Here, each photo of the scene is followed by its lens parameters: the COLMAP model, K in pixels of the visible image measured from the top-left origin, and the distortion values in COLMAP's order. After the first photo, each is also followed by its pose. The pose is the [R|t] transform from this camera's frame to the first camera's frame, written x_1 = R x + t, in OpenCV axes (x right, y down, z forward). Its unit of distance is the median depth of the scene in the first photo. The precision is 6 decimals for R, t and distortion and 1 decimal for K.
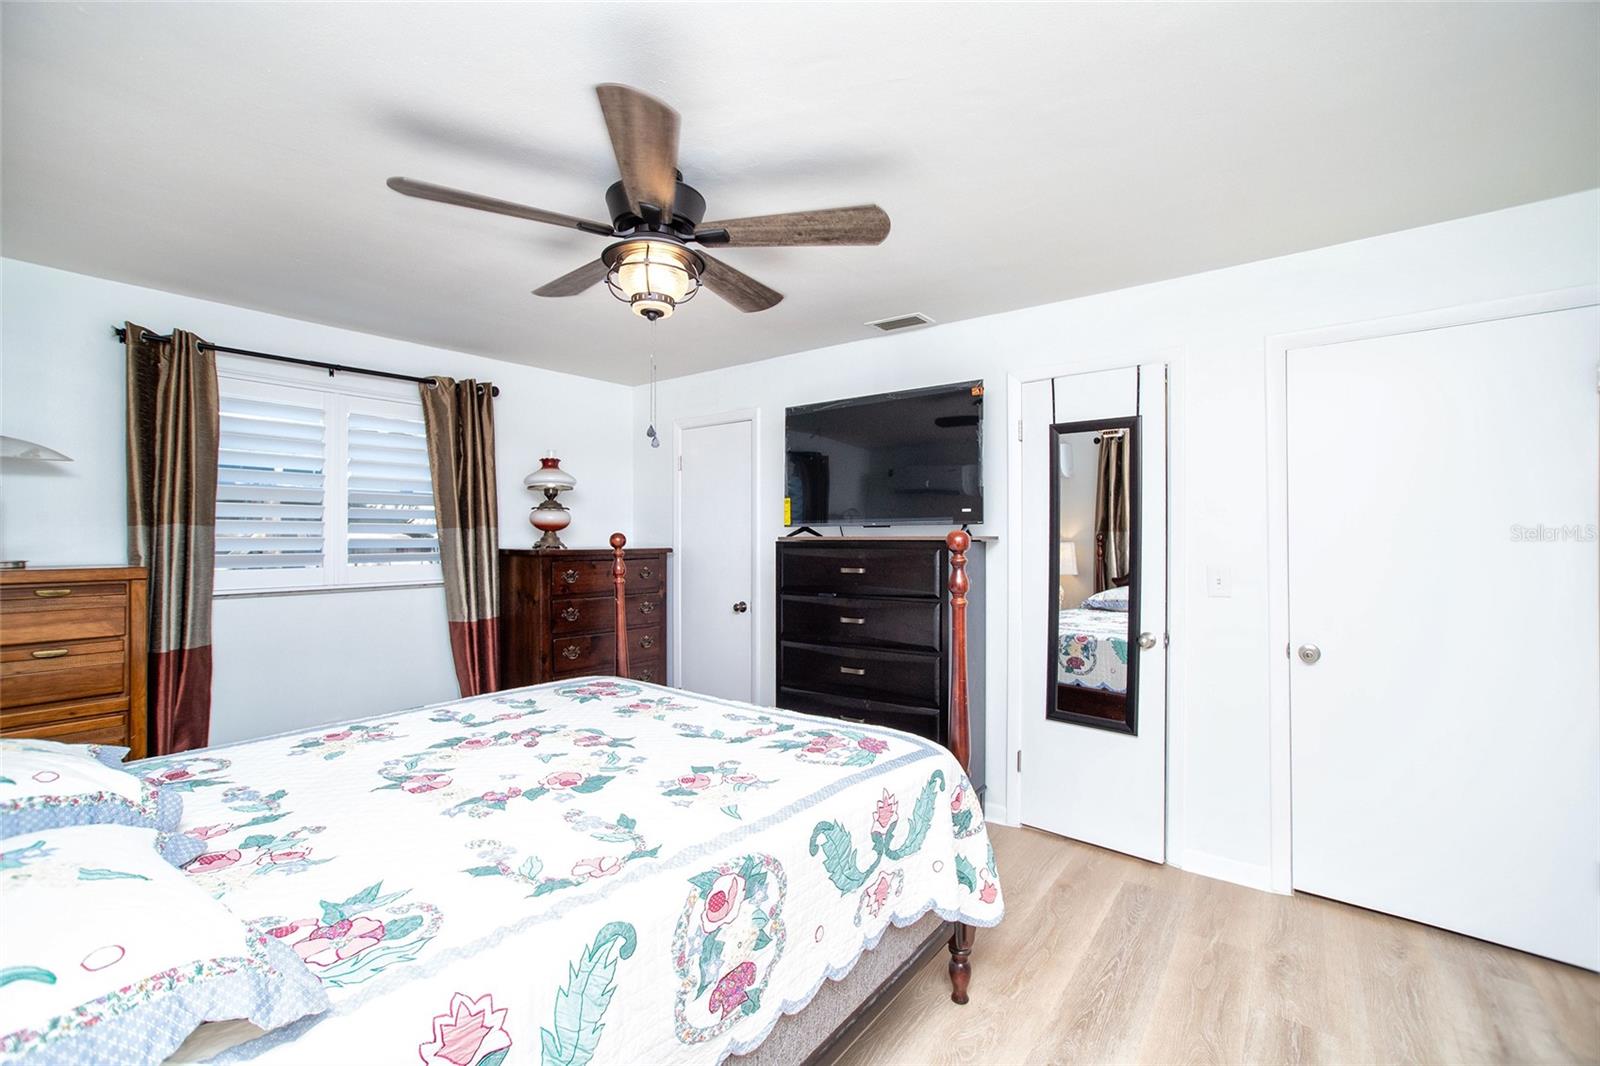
lens RADIAL K [[692.1, 0, 789.3], [0, 692.1, 538.4], [0, 0, 1]] dist [-0.012291, 0.000292]
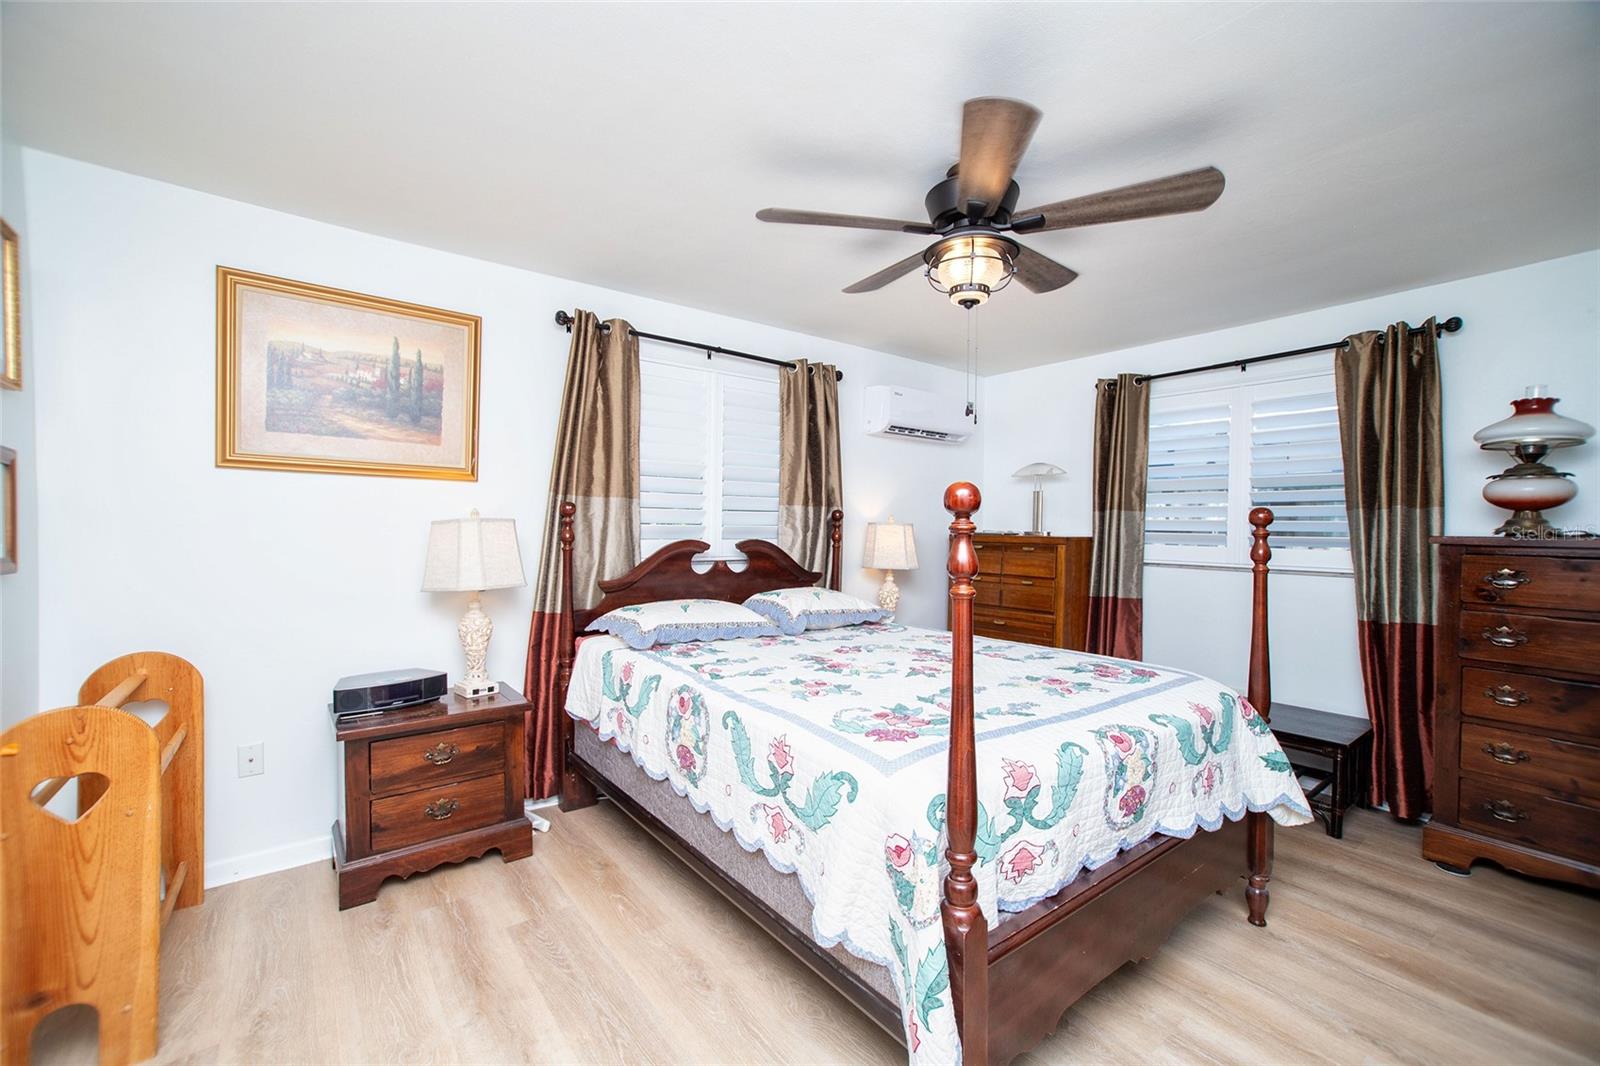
lens RADIAL K [[666.8, 0, 801.6], [0, 666.8, 539.0], [0, 0, 1]] dist [-0.036690, 0.021357]
pose [[-0.233296, 0.016067, -0.972273, 0.603034], [-0.016442, 0.999655, 0.020465, 0.021877], [0.972267, 0.020761, -0.232951, 0.676083]]
